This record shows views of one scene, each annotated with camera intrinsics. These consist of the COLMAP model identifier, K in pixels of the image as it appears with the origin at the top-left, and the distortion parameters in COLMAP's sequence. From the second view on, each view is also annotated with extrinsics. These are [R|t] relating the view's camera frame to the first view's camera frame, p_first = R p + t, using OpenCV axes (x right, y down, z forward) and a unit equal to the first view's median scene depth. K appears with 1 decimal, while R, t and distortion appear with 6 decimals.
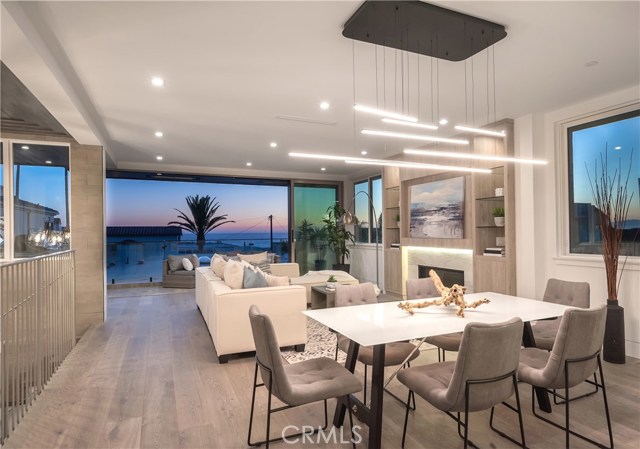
lens RADIAL K [[367.6, 0, 322.5], [0, 367.6, 227.3], [0, 0, 1]] dist [-0.000641, -0.000023]
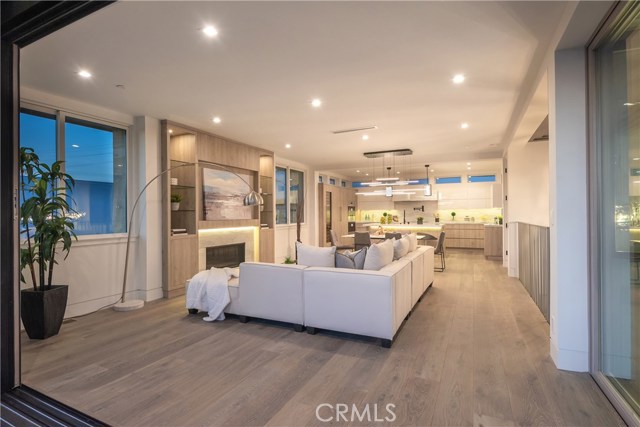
lens RADIAL K [[317.8, 0, 320.1], [0, 317.8, 213.2], [0, 0, 1]] dist [0.000917, 0.000042]
pose [[-0.646829, 0.011531, 0.762548, -0.682385], [0.000443, 0.999891, -0.014744, 0.023897], [-0.762635, -0.009199, -0.646764, 1.479785]]
